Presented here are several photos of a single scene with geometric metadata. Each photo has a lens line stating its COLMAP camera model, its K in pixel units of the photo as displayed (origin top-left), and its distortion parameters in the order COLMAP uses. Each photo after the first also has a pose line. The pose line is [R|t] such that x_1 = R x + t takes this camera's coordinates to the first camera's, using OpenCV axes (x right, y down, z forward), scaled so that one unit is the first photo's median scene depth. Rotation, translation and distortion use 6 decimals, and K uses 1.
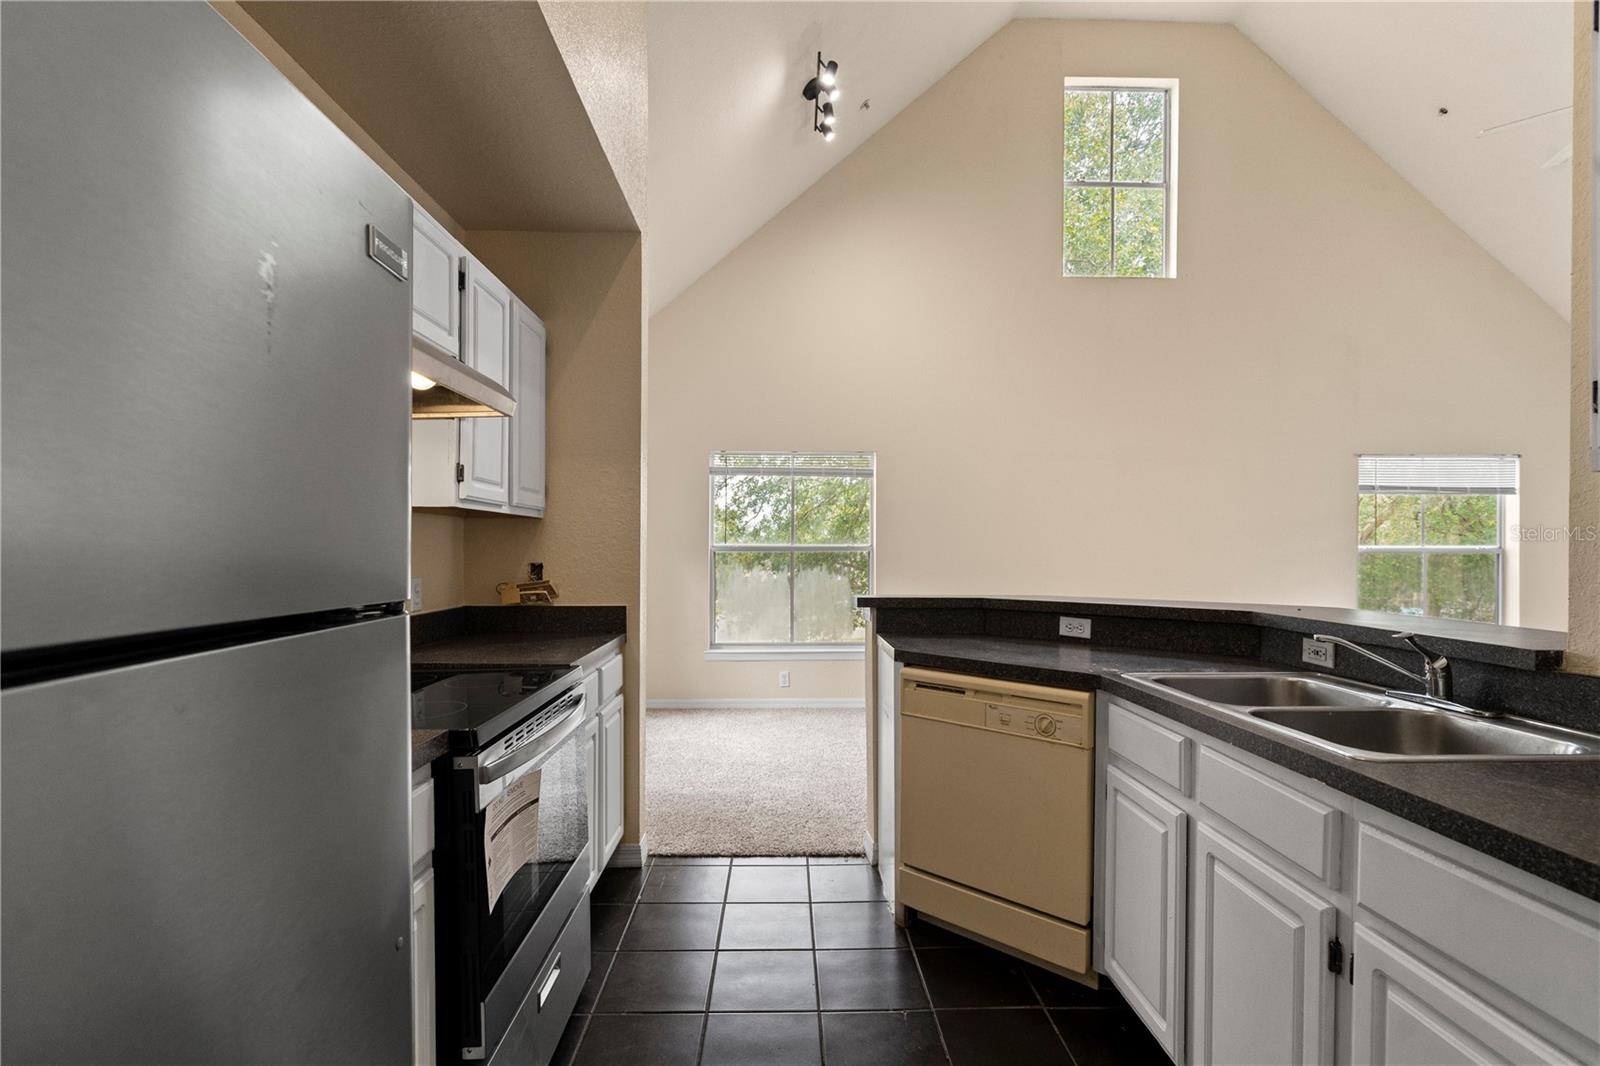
lens RADIAL K [[733.3, 0, 804.8], [0, 733.3, 534.0], [0, 0, 1]] dist [-0.001109, 0.001005]
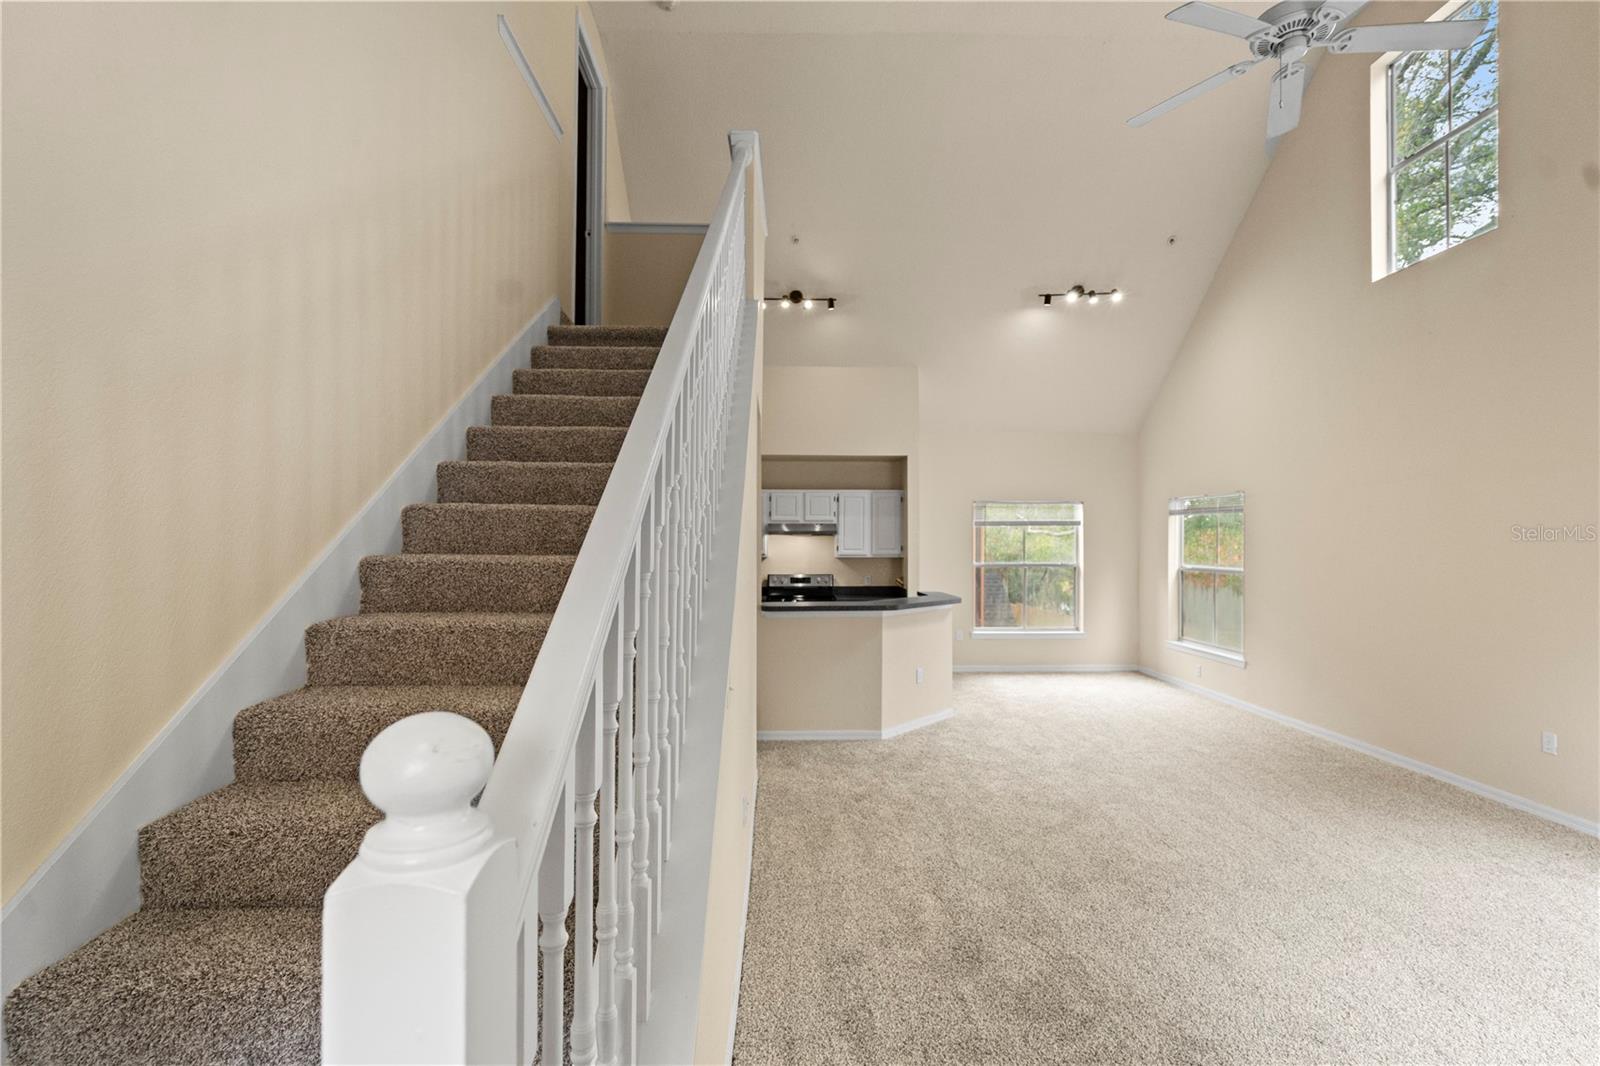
lens RADIAL K [[733.3, 0, 804.8], [0, 733.3, 534.0], [0, 0, 1]] dist [-0.001109, 0.001005]
pose [[0.010364, -0.015481, -0.999826, 3.511426], [0.020403, 0.999675, -0.015267, -0.111820], [0.999738, -0.020241, 0.010677, 0.820047]]
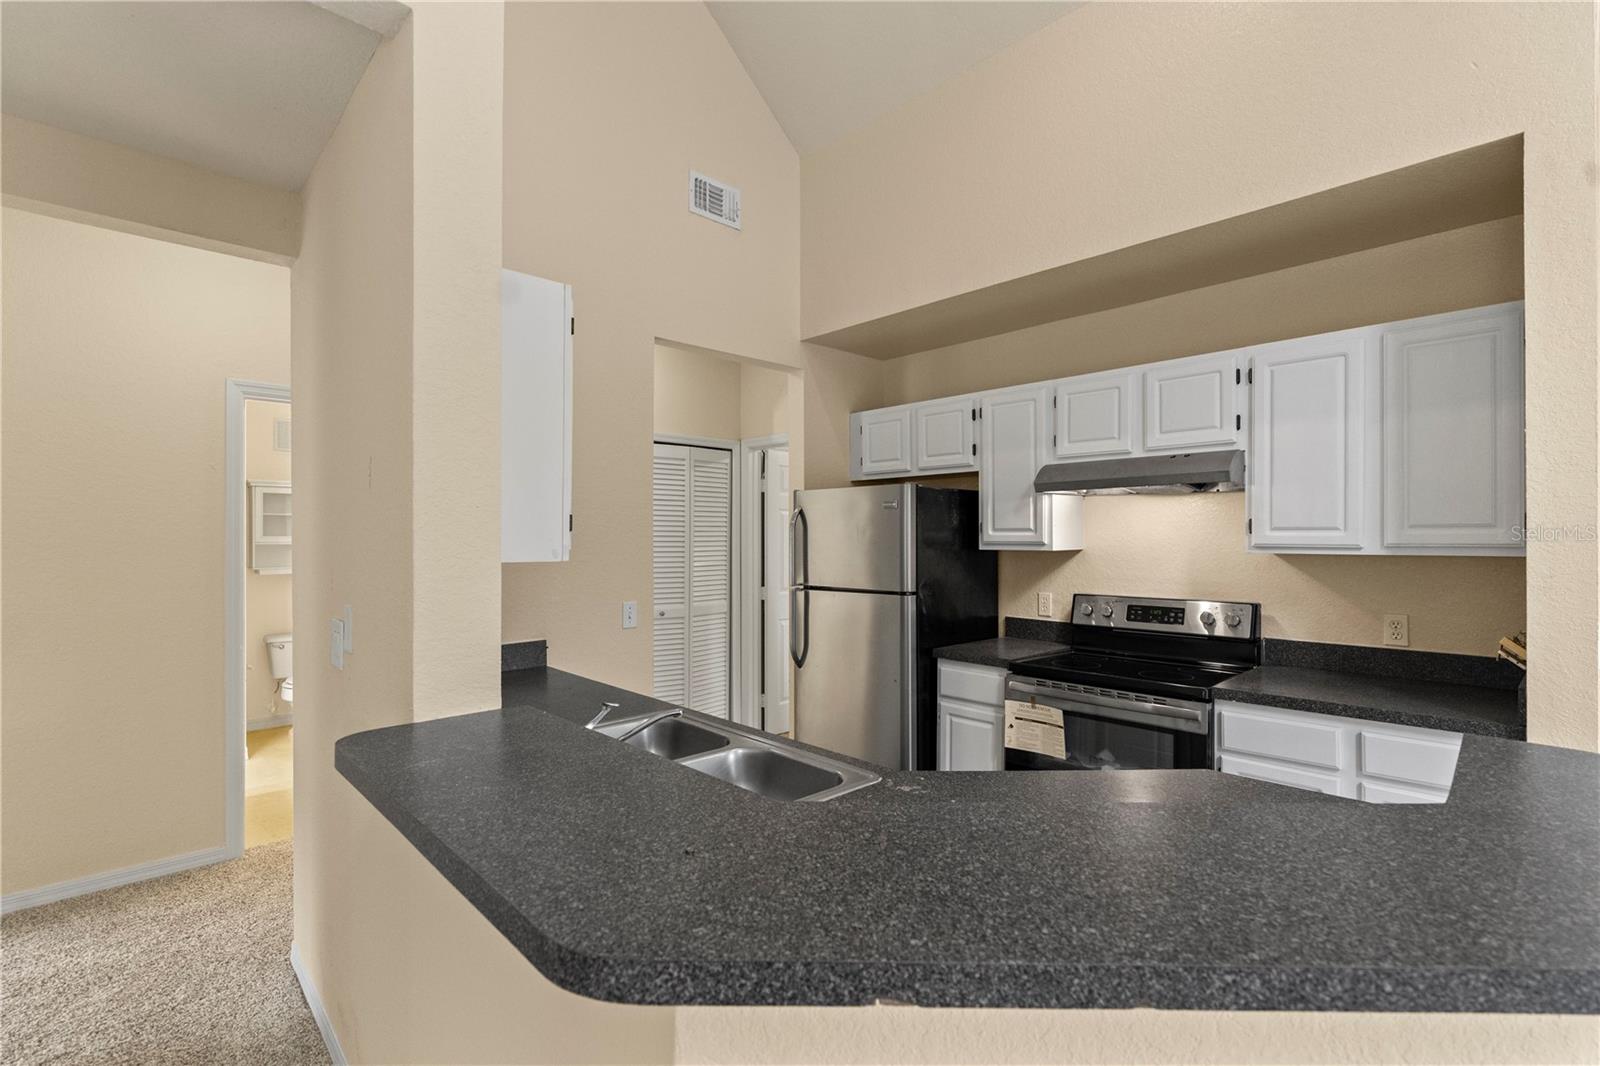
lens RADIAL K [[733.3, 0, 804.8], [0, 733.3, 534.0], [0, 0, 1]] dist [-0.001109, 0.001005]
pose [[-0.738625, -0.009117, -0.674055, 0.985820], [0.011676, 0.999585, -0.026315, -0.051548], [0.674015, -0.027308, -0.738212, 1.466737]]
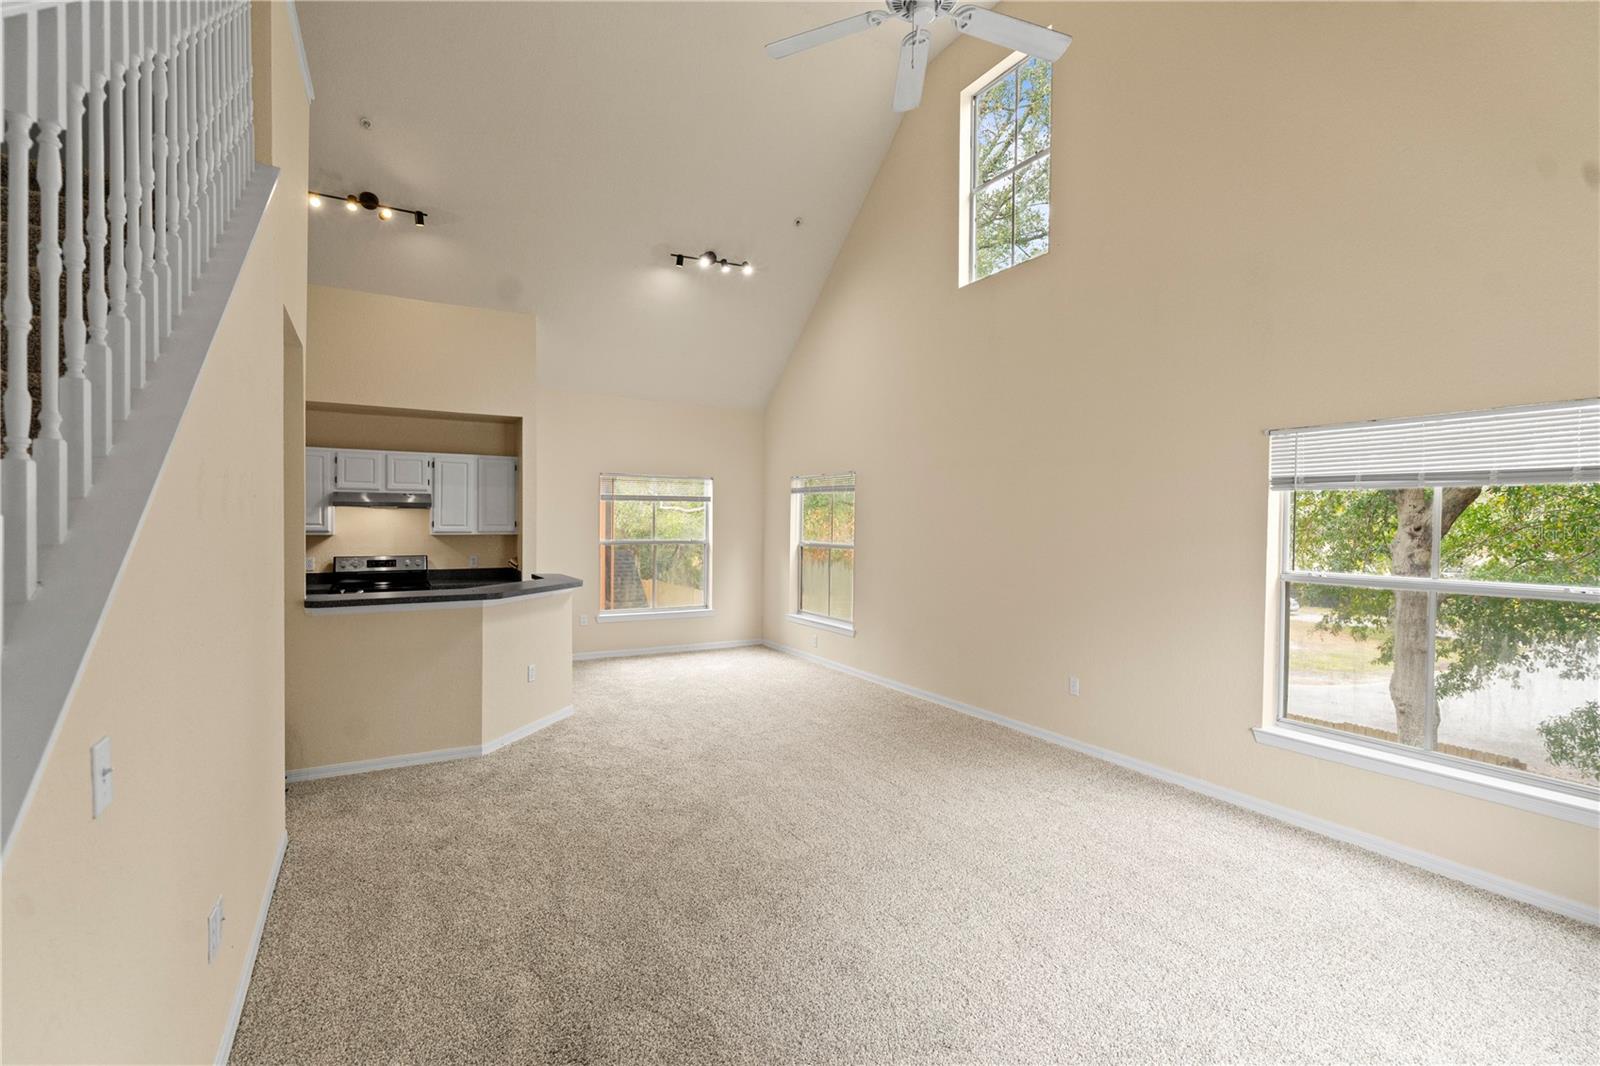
lens RADIAL K [[733.3, 0, 804.8], [0, 733.3, 534.0], [0, 0, 1]] dist [-0.001109, 0.001005]
pose [[0.479286, 0.016250, -0.877508, 3.217423], [0.012613, 0.999598, 0.025400, -0.108325], [0.877568, -0.023242, 0.478888, 0.926784]]
